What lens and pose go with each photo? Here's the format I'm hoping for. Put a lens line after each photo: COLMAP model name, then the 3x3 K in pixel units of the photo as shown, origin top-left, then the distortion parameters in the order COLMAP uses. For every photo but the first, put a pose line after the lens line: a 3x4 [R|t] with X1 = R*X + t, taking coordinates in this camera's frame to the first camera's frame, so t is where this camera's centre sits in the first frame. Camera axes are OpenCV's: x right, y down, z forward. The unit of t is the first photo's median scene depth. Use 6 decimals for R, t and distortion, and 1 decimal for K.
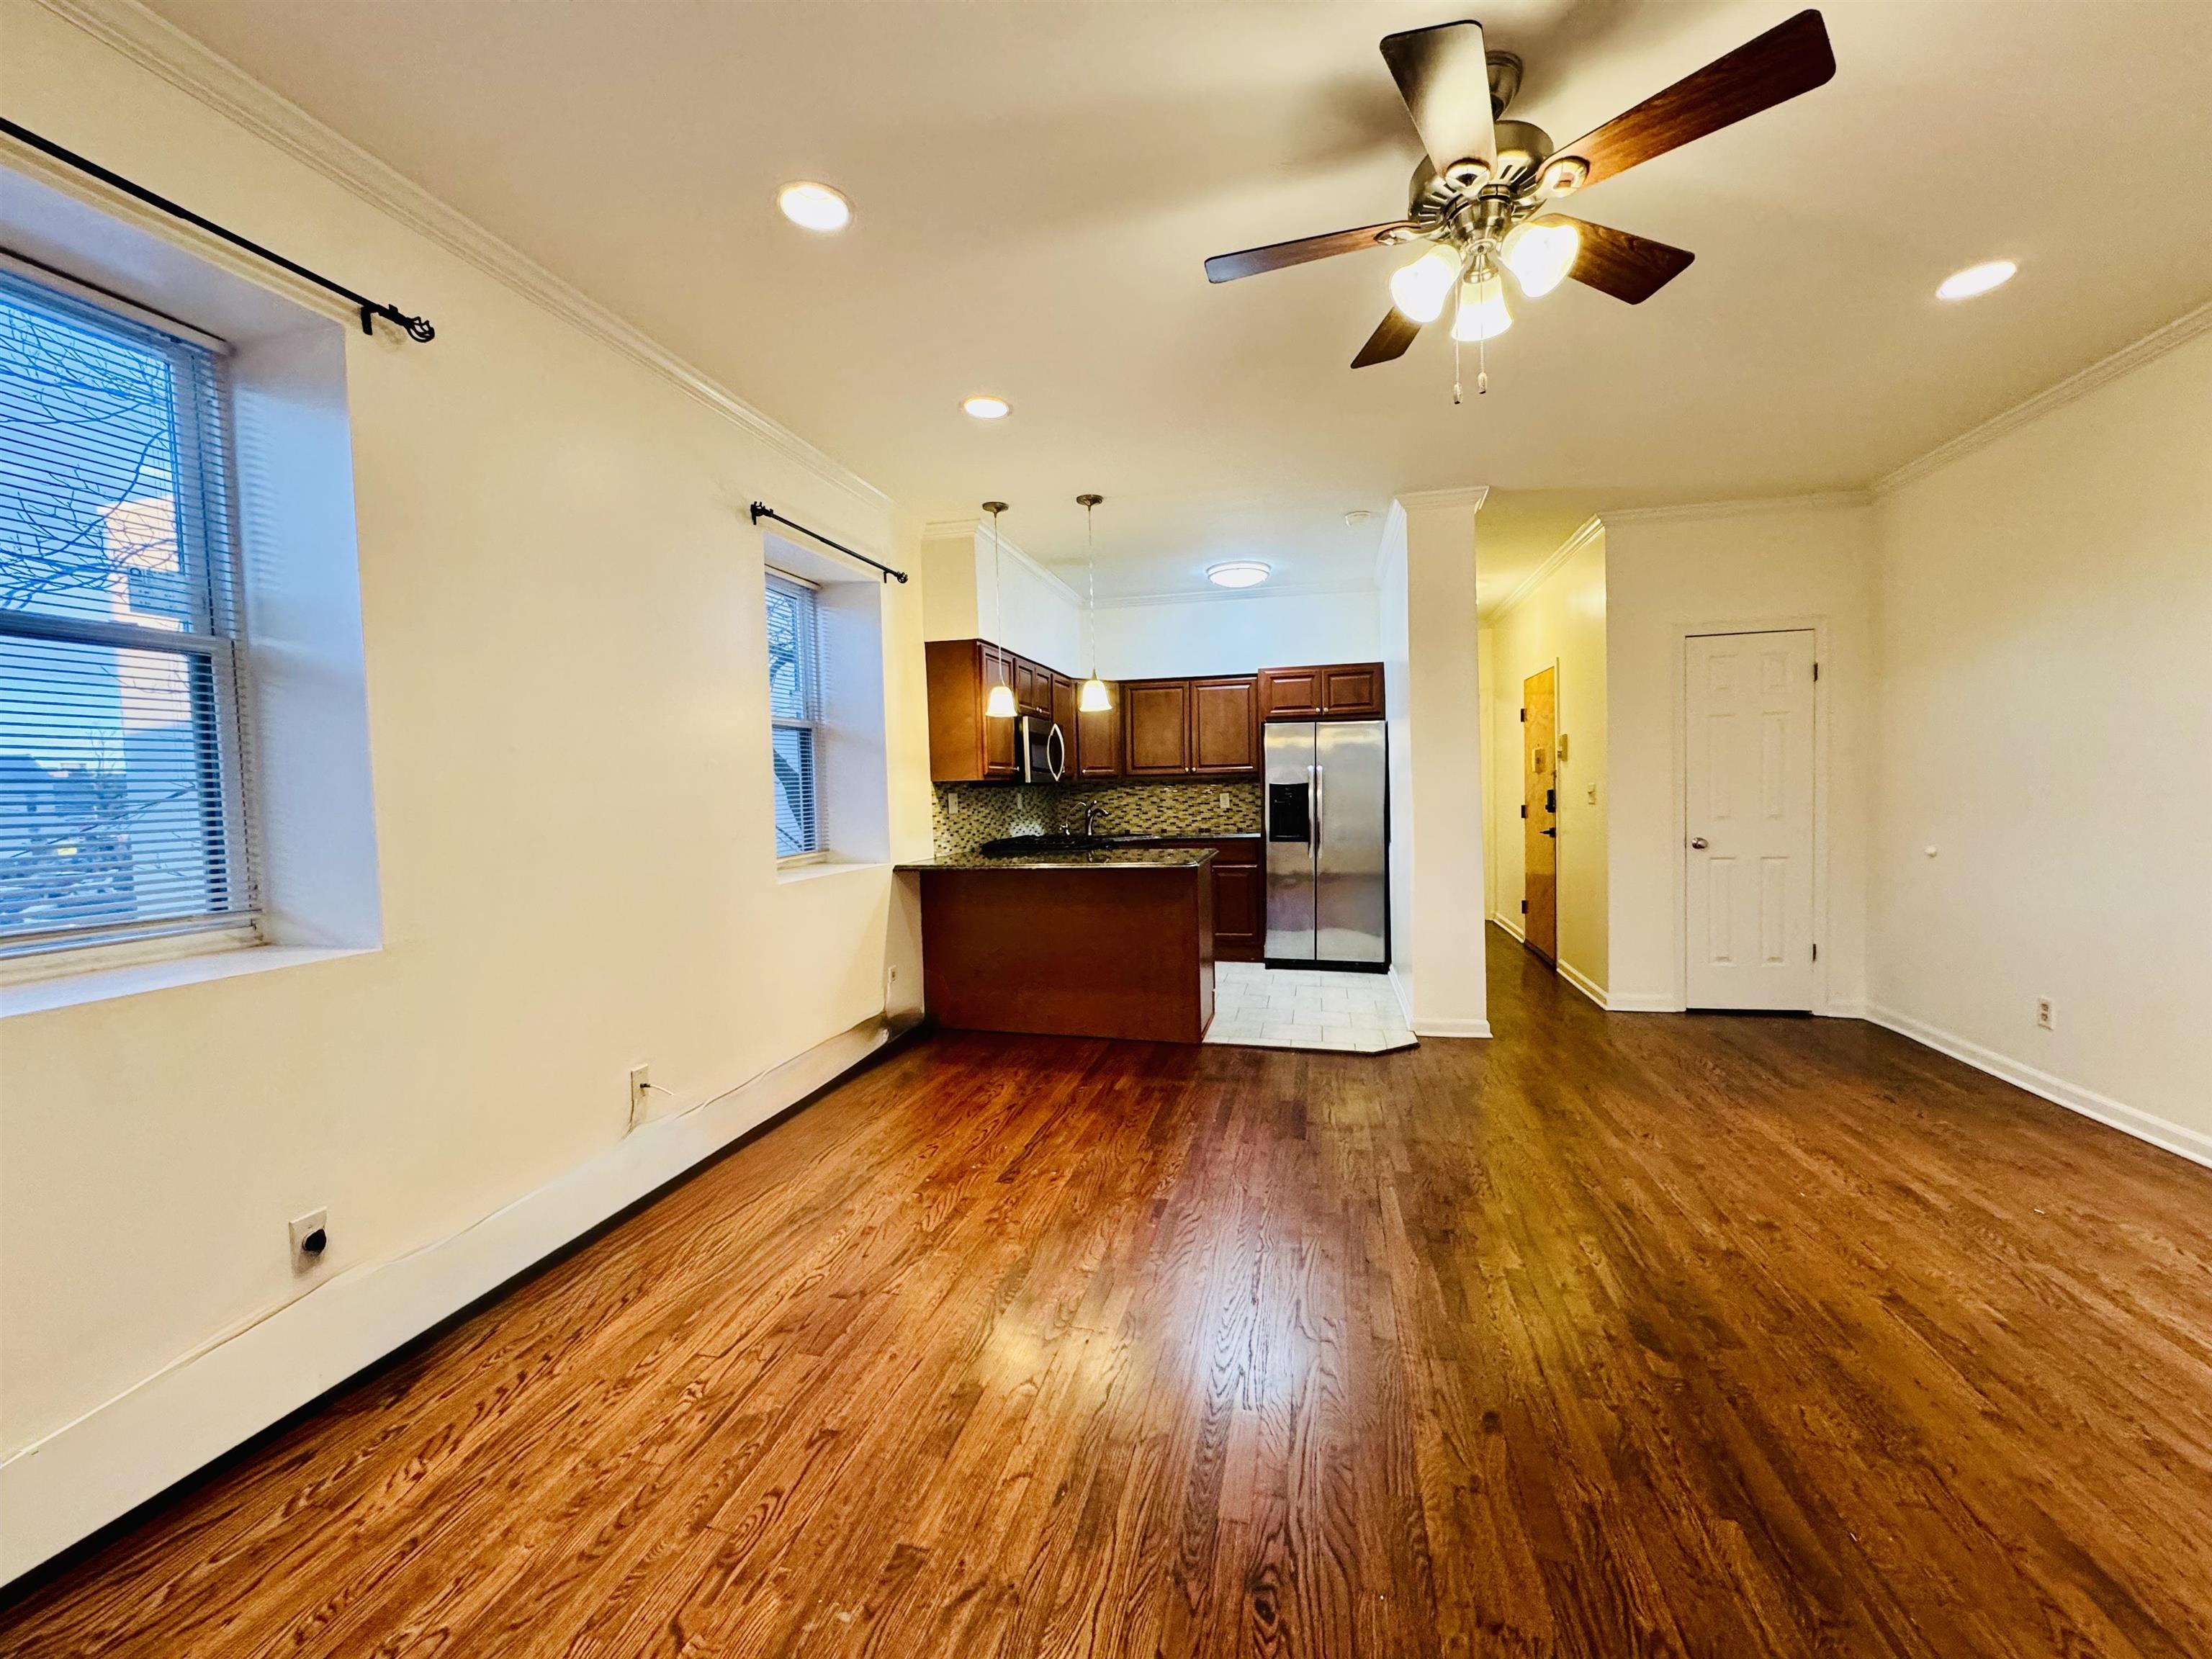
lens RADIAL K [[880.4, 0, 1104.7], [0, 880.4, 827.8], [0, 0, 1]] dist [-0.005320, 0.000932]
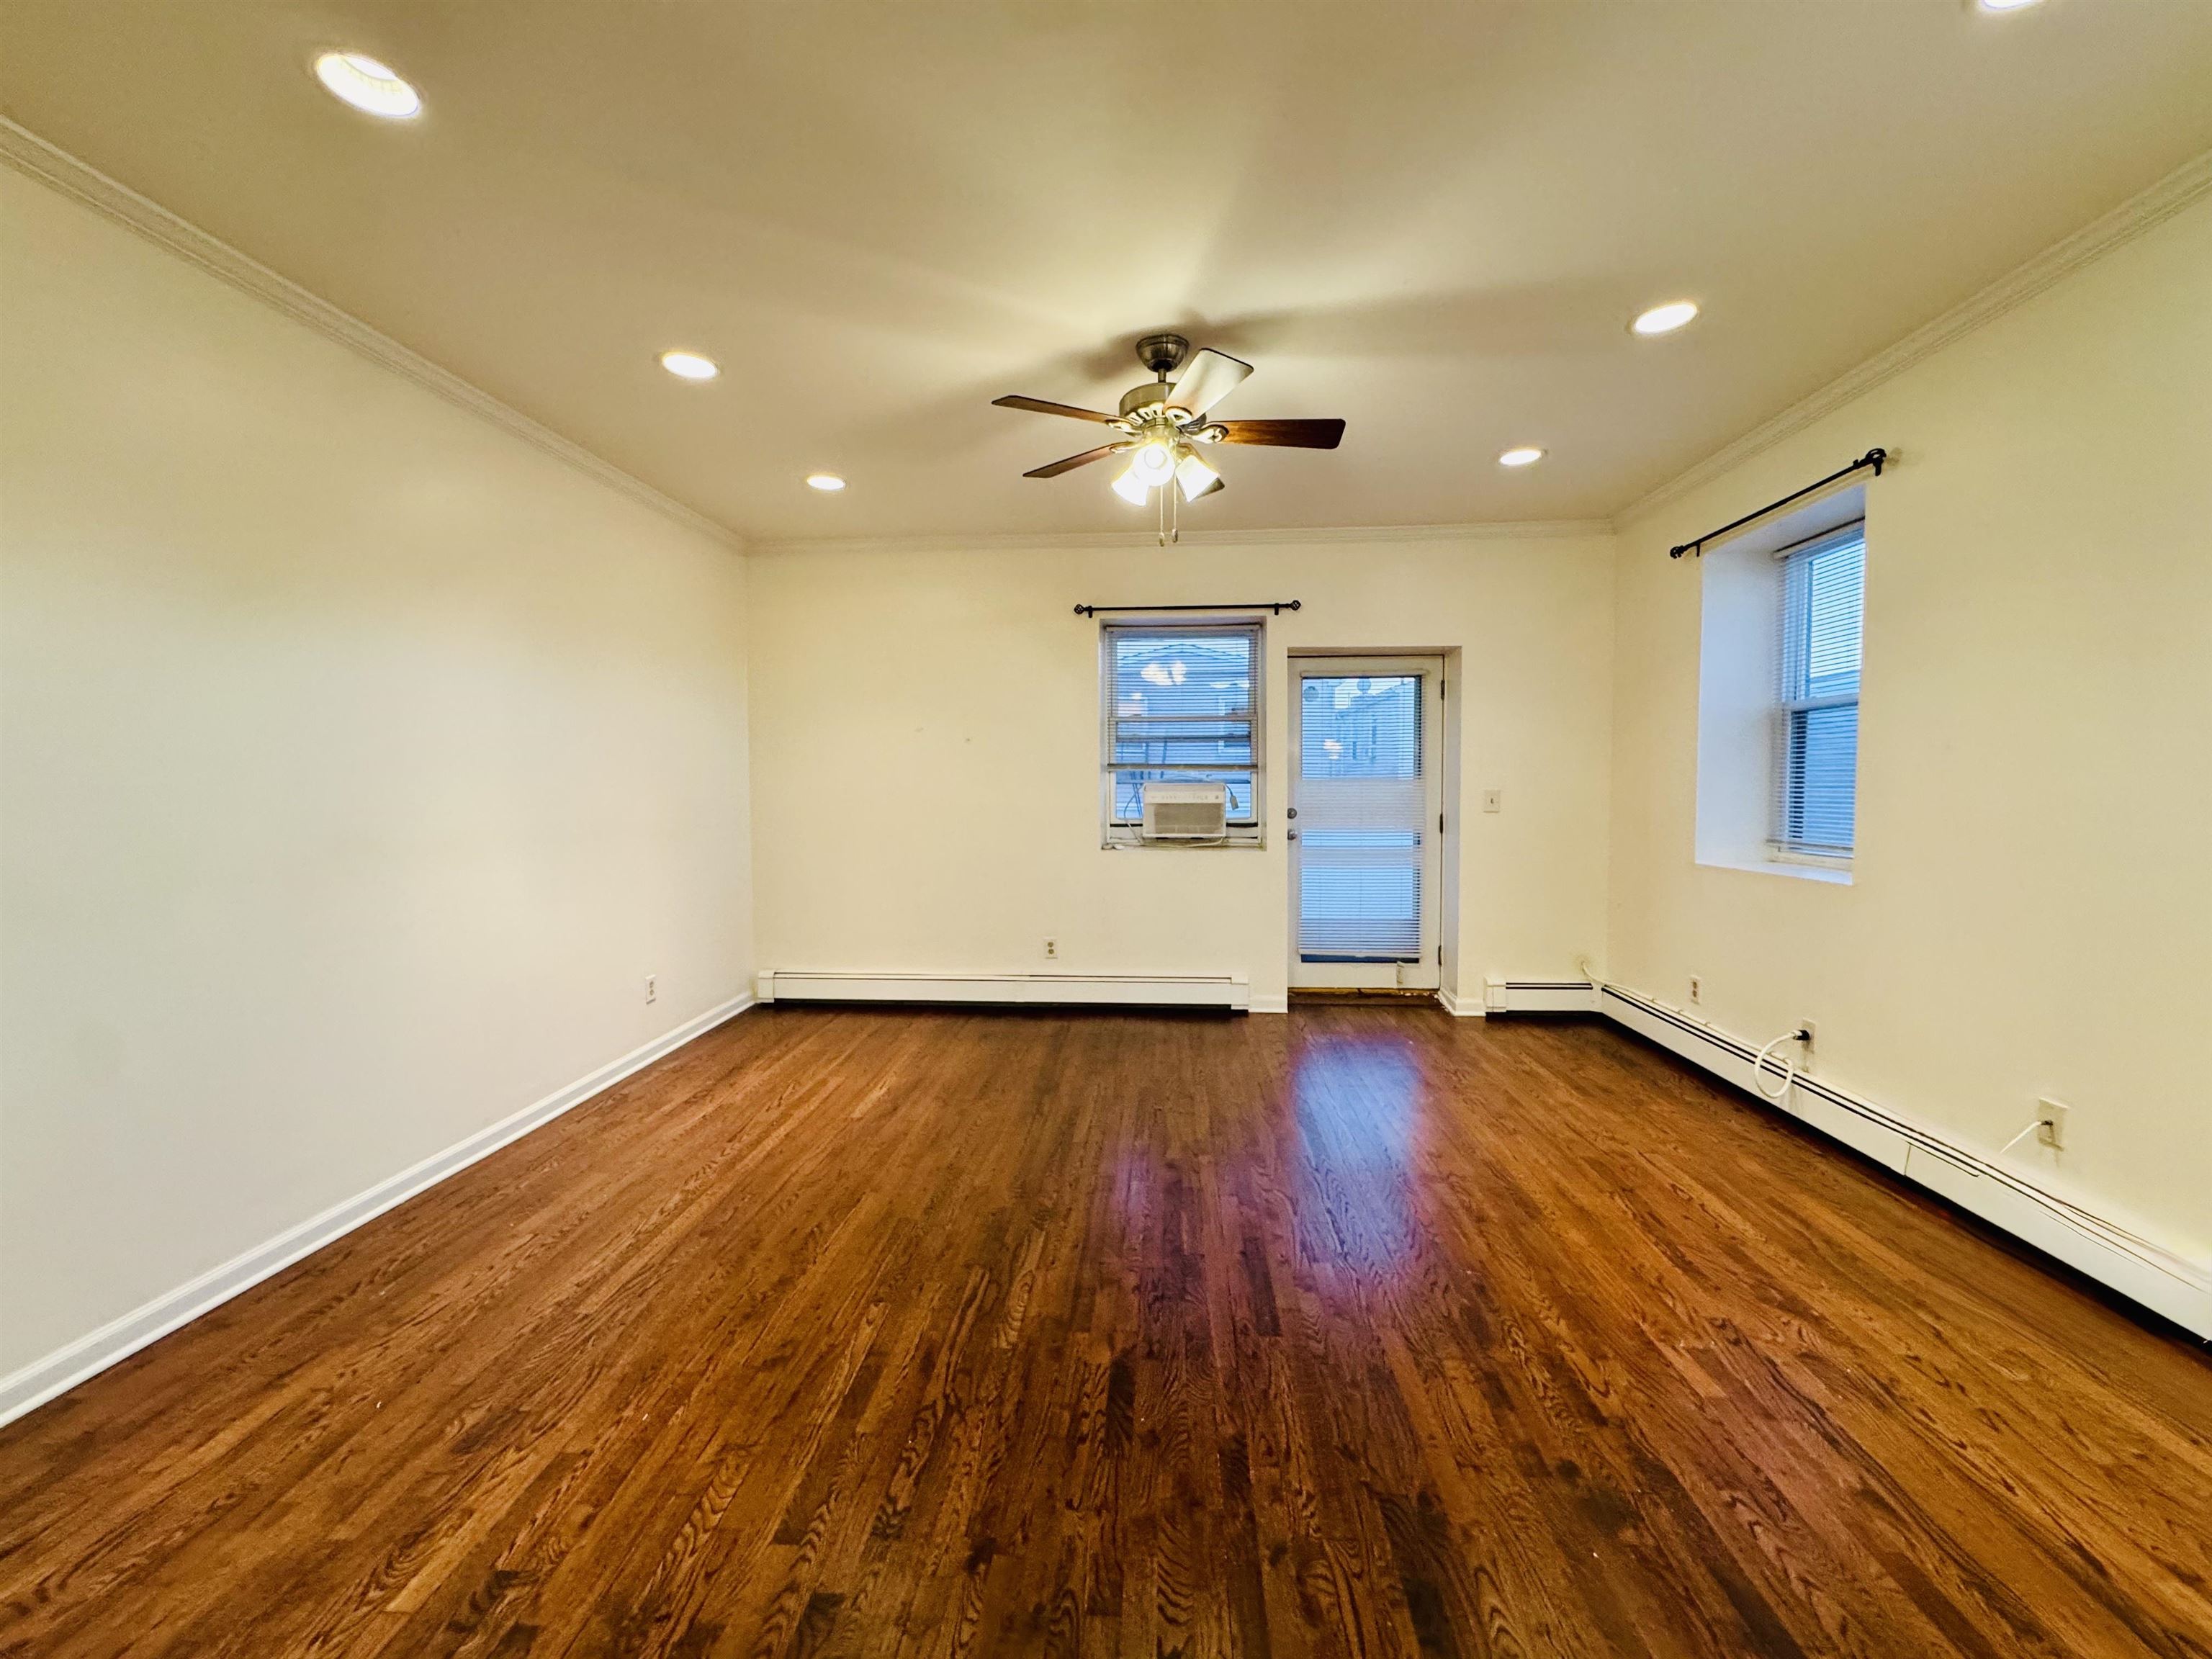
lens RADIAL K [[880.4, 0, 1101.3], [0, 880.4, 826.7], [0, 0, 1]] dist [-0.005320, 0.000932]
pose [[-0.986015, 0.038103, -0.162244, 0.305583], [0.023448, 0.995547, 0.091302, -0.056999], [0.165000, 0.086221, -0.982518, 0.969034]]
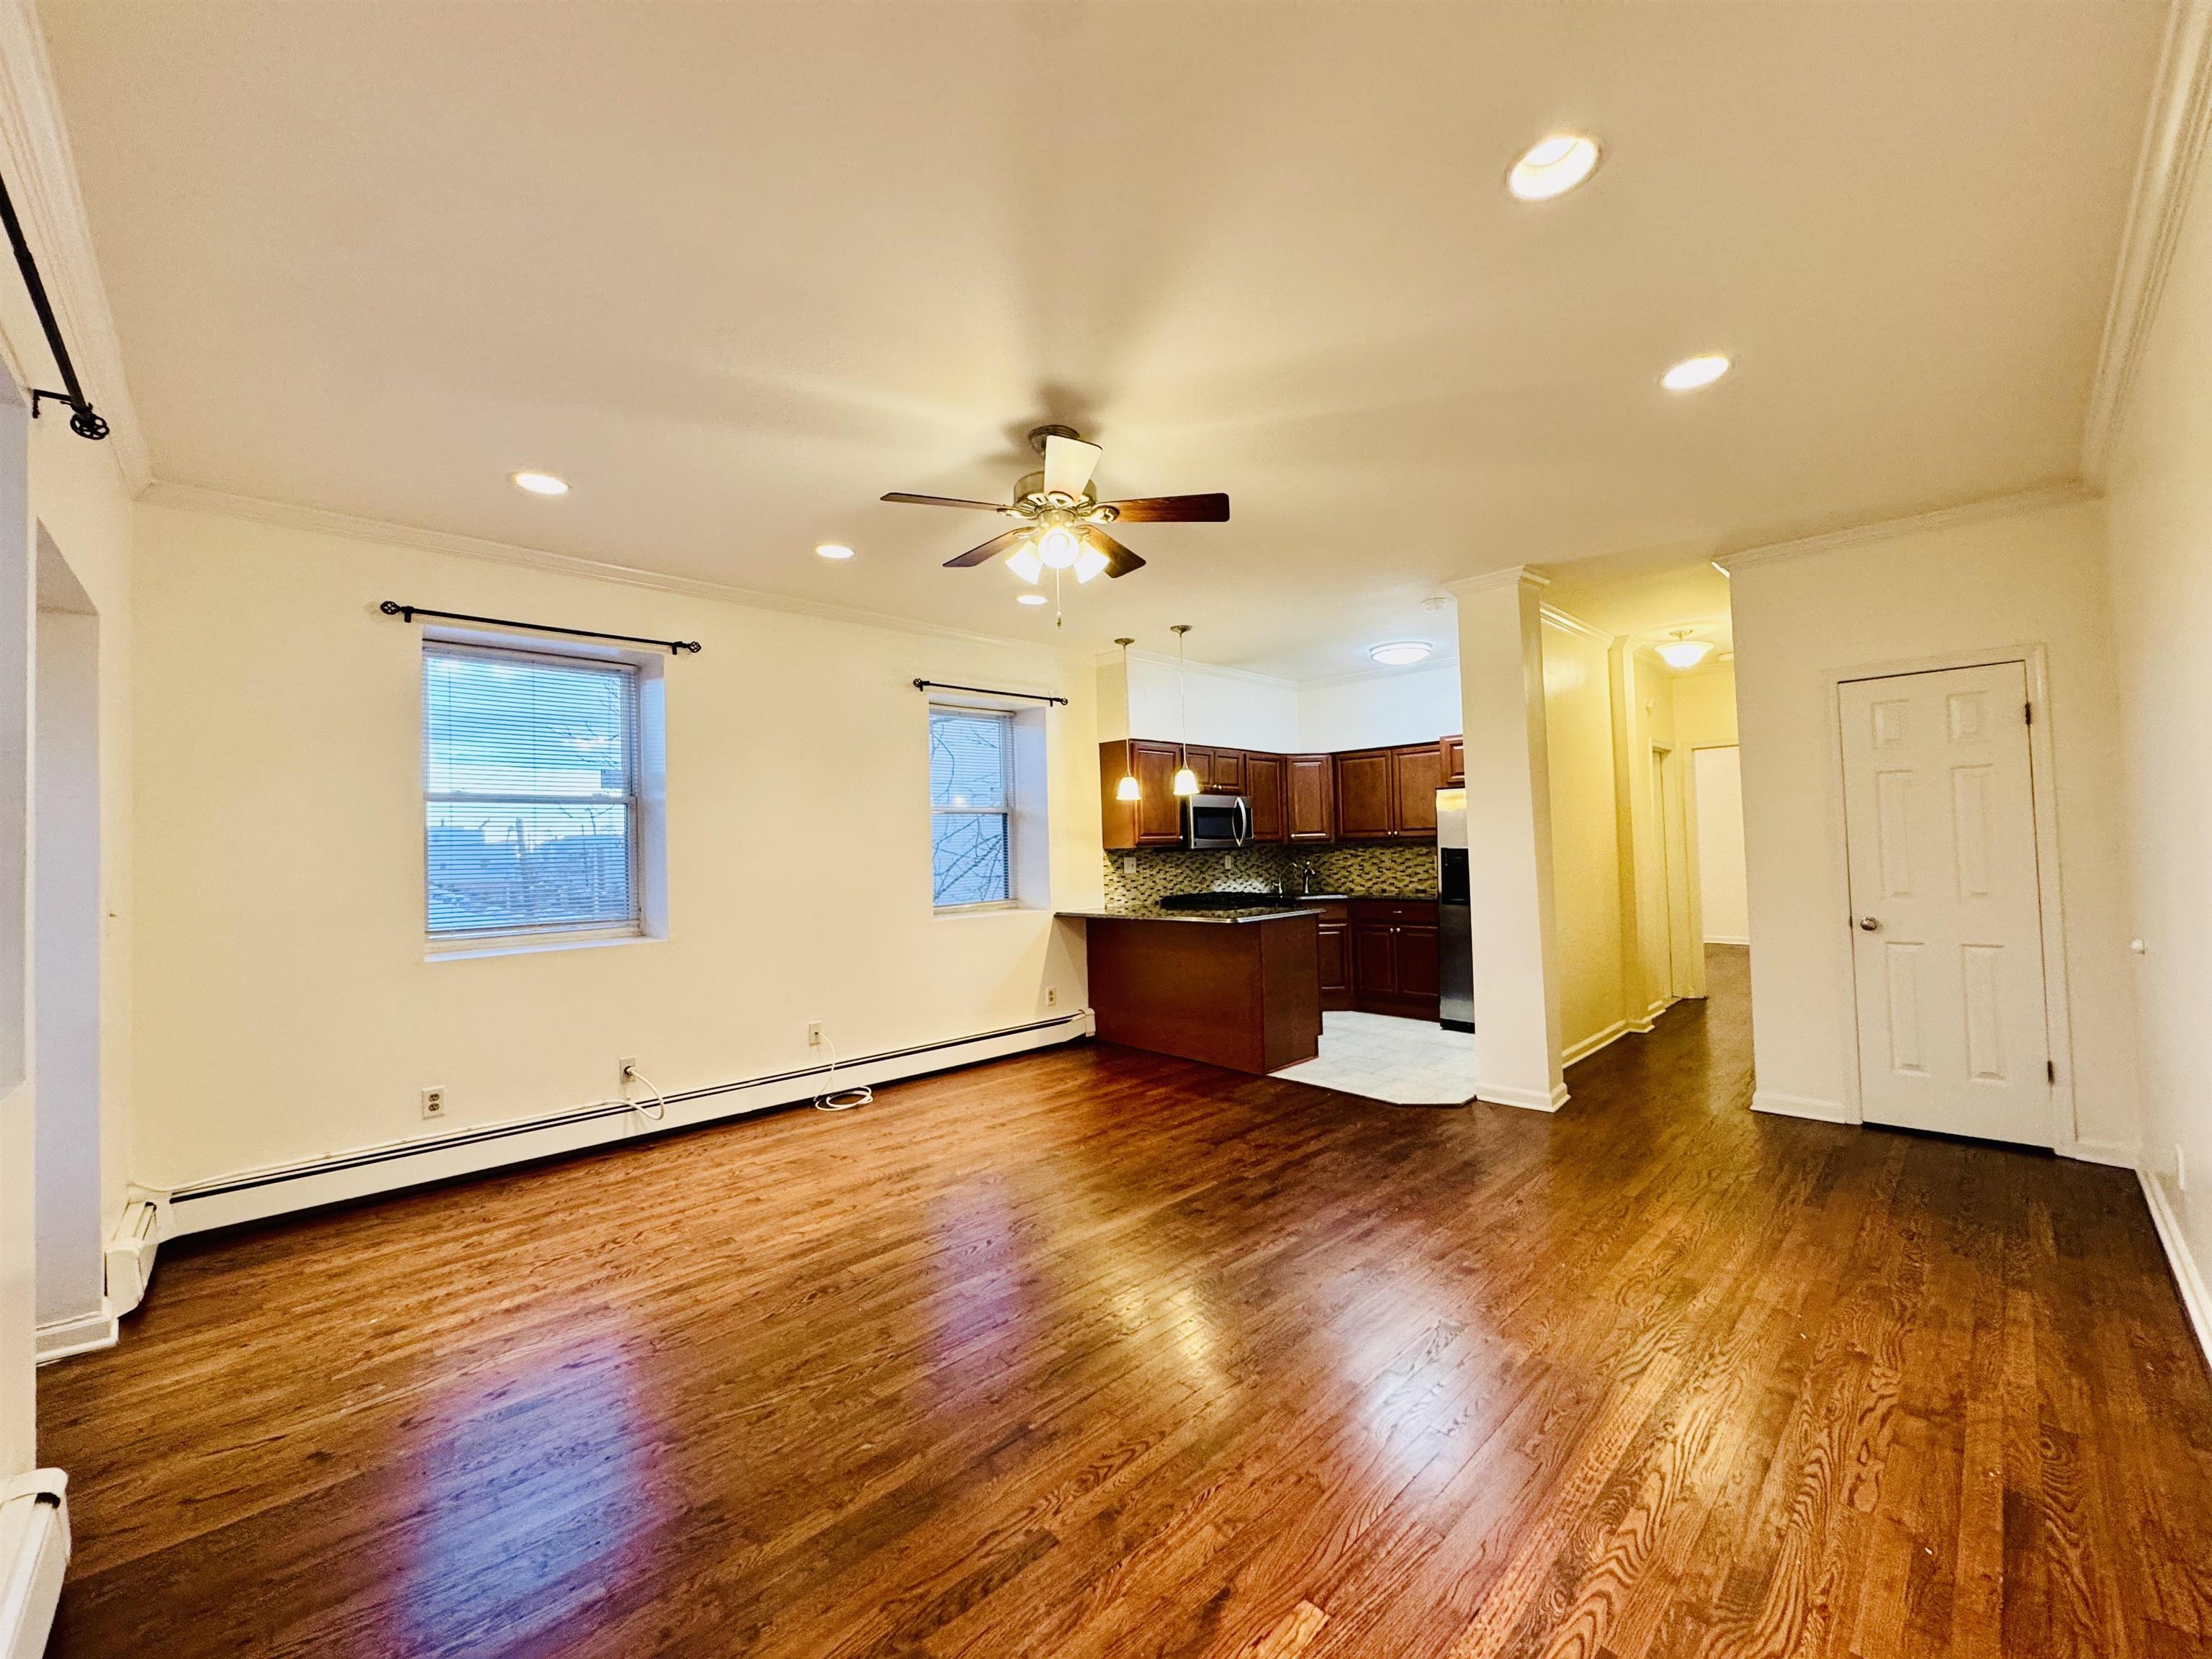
lens RADIAL K [[880.4, 0, 1104.8], [0, 880.4, 829.3], [0, 0, 1]] dist [-0.005320, 0.000932]
pose [[0.847311, -0.010250, -0.530998, 0.509155], [-0.017815, 0.998703, -0.047705, -0.020177], [0.530799, 0.049881, 0.846029, -0.105738]]
